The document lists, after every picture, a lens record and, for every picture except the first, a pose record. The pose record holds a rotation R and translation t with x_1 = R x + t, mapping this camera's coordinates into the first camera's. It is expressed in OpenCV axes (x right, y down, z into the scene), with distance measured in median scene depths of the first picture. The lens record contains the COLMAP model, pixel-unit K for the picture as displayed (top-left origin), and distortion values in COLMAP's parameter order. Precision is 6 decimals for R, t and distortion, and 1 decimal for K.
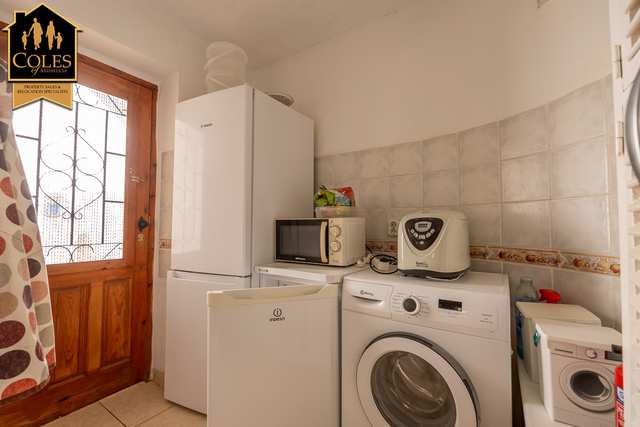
lens RADIAL K [[271.8, 0, 318.1], [0, 271.8, 213.8], [0, 0, 1]] dist [-0.003215, -0.000543]
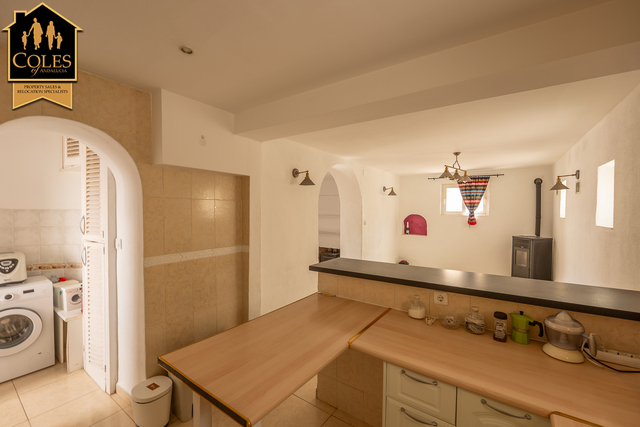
lens RADIAL K [[271.8, 0, 318.1], [0, 271.8, 213.8], [0, 0, 1]] dist [-0.003215, -0.000543]
pose [[0.045566, -0.022690, 0.998704, -1.784044], [-0.044816, 0.998689, 0.024734, -0.552738], [-0.997956, -0.045885, 0.044490, -1.714483]]
